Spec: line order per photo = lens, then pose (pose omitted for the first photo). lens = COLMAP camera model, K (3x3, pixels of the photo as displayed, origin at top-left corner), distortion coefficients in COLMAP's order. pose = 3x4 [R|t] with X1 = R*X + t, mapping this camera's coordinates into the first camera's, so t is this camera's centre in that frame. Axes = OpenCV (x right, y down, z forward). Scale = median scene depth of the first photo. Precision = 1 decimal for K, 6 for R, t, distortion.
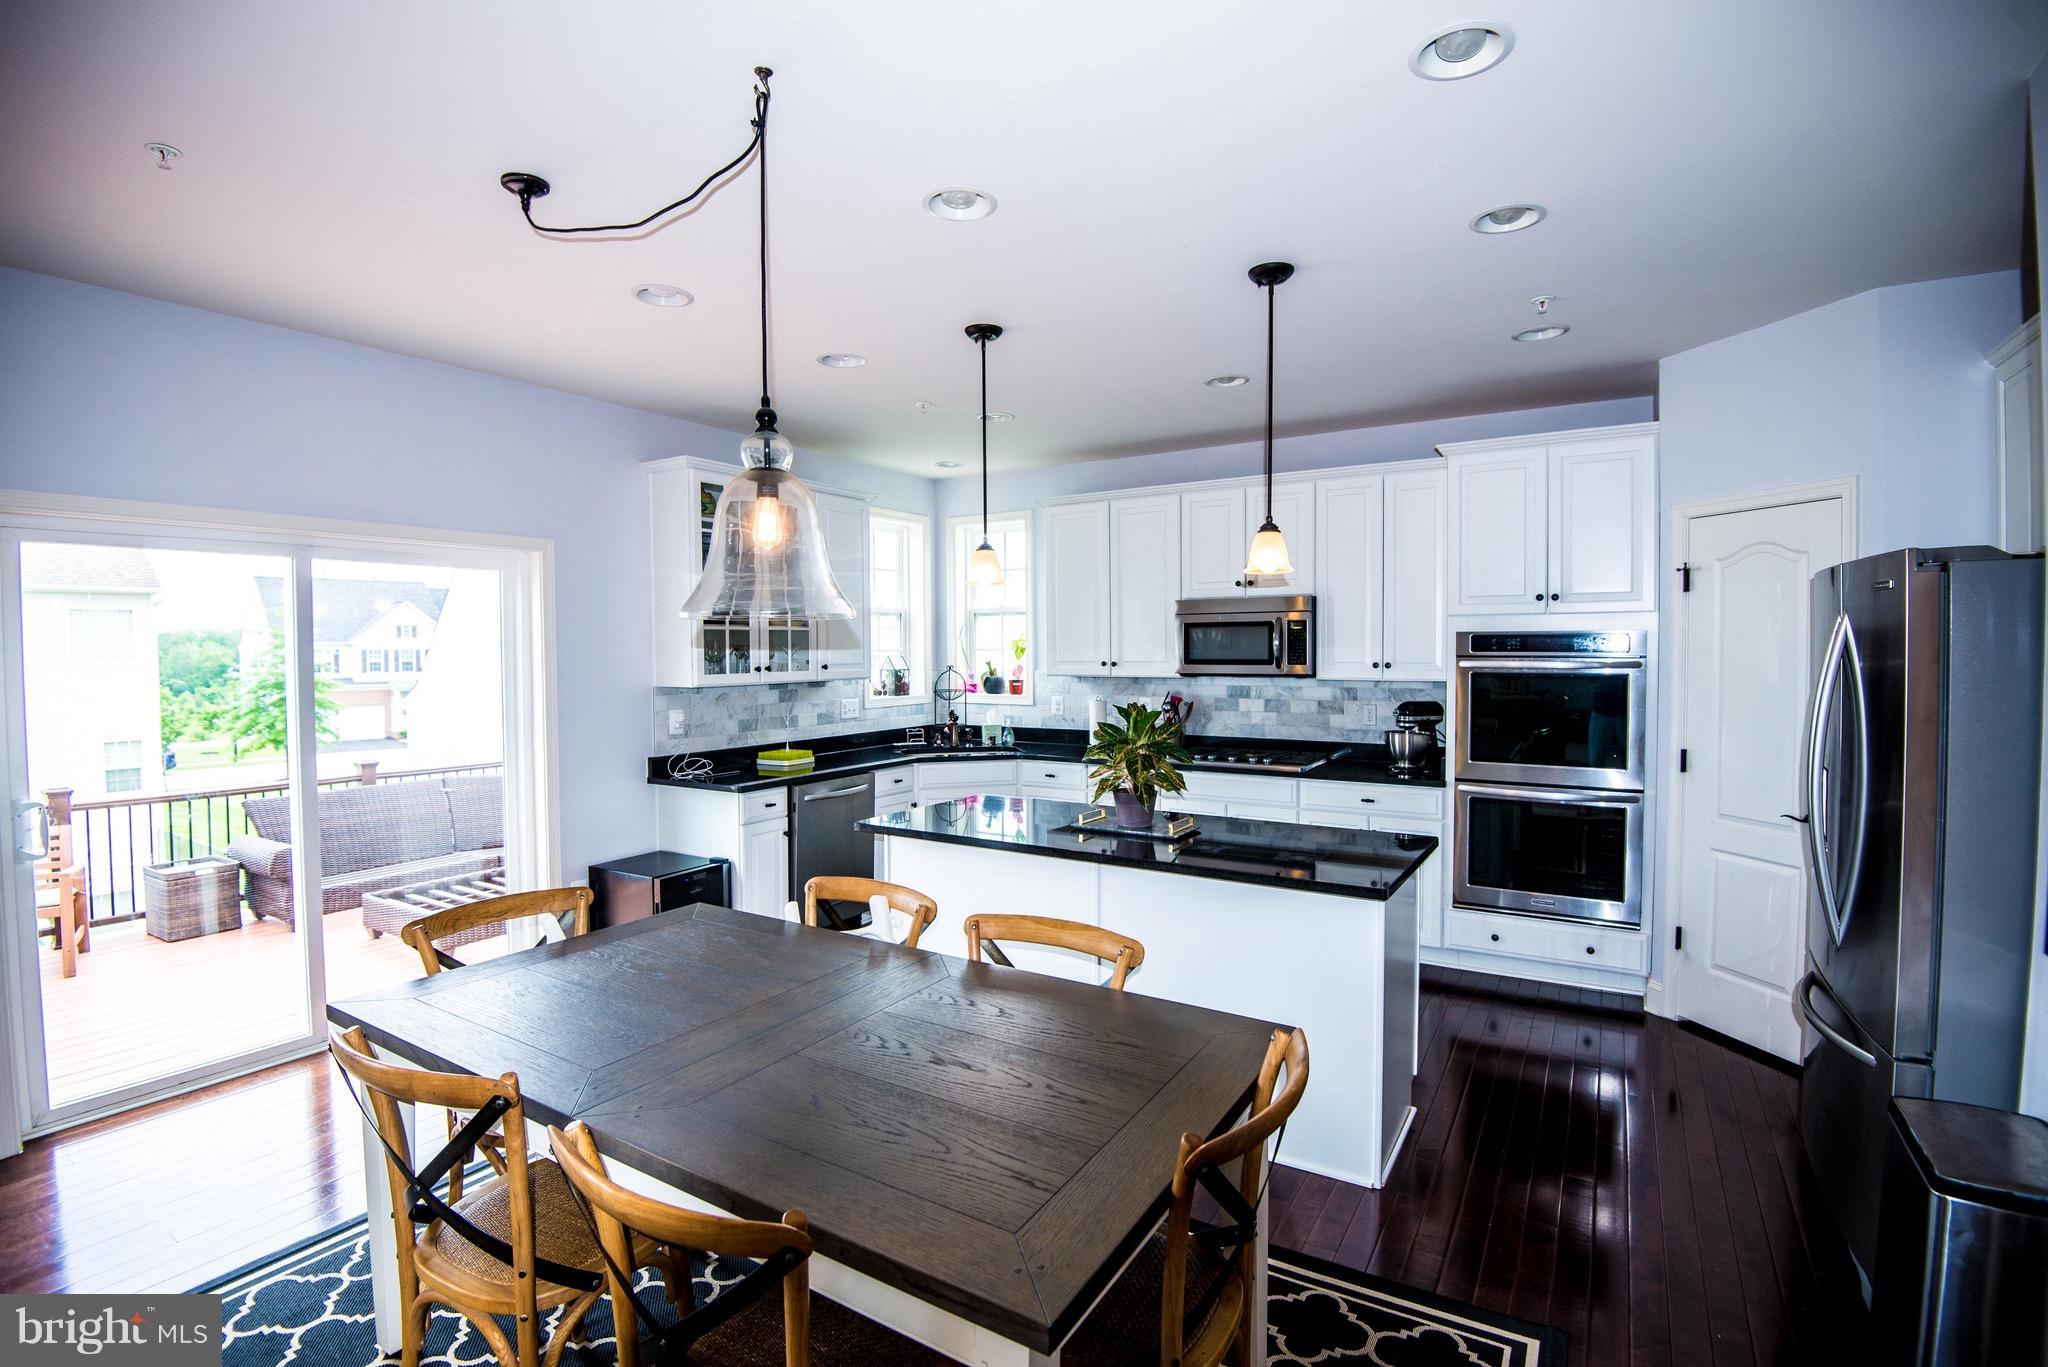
lens RADIAL K [[948.6, 0, 1019.2], [0, 948.6, 682.0], [0, 0, 1]] dist [-0.022897, -0.000286]
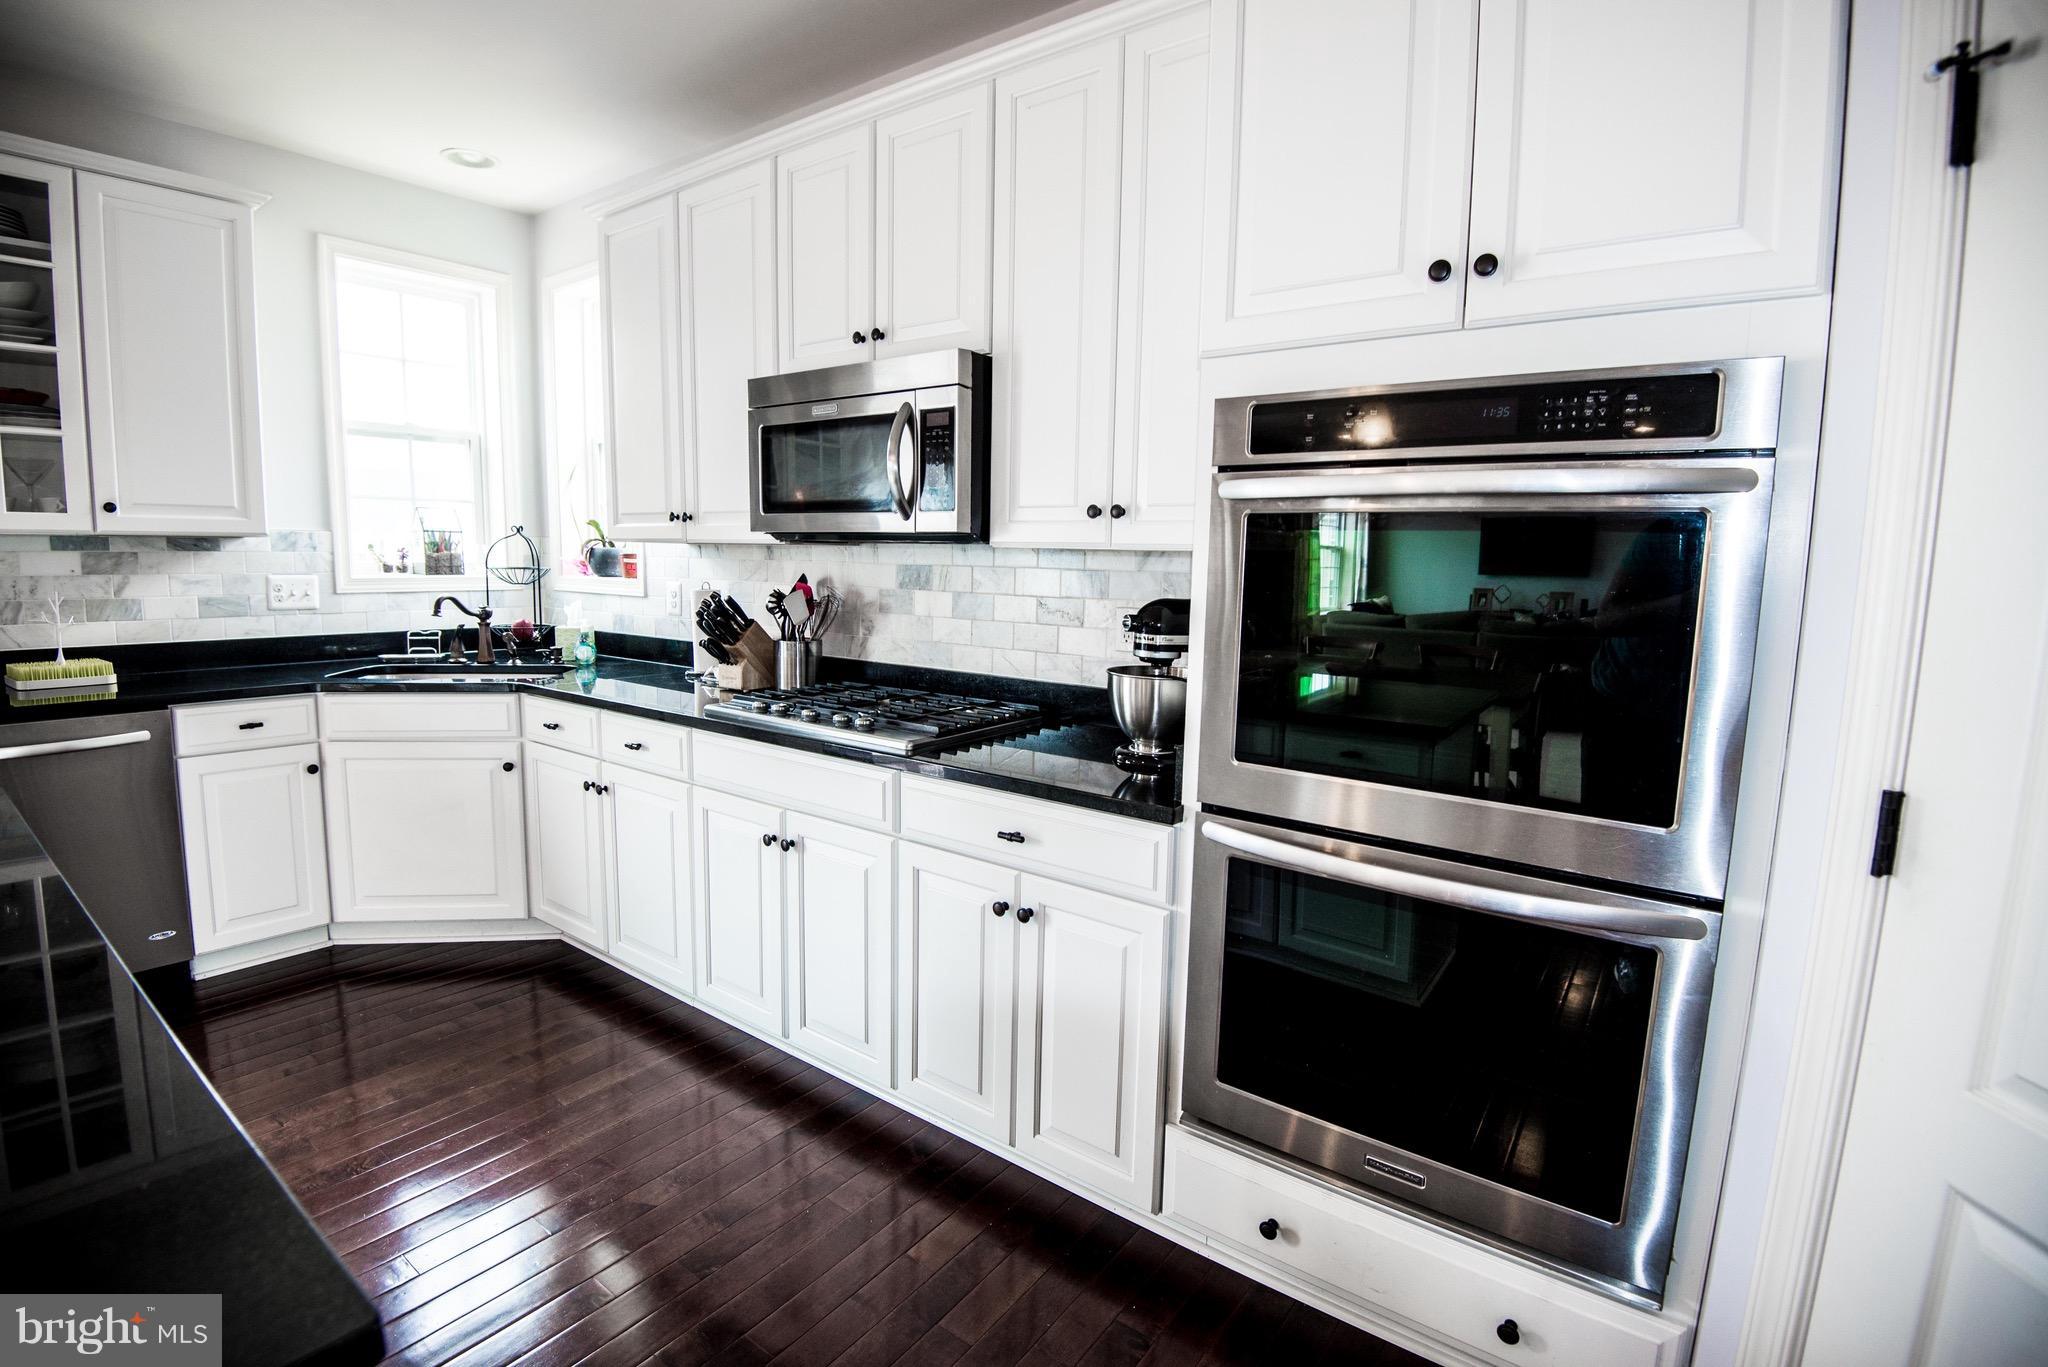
lens RADIAL K [[948.6, 0, 1028.8], [0, 948.6, 680.3], [0, 0, 1]] dist [-0.022897, -0.000286]
pose [[0.996823, 0.036727, -0.070674, 0.343558], [-0.030117, 0.995264, 0.092421, 0.017228], [0.073733, -0.089999, 0.993209, 0.515149]]
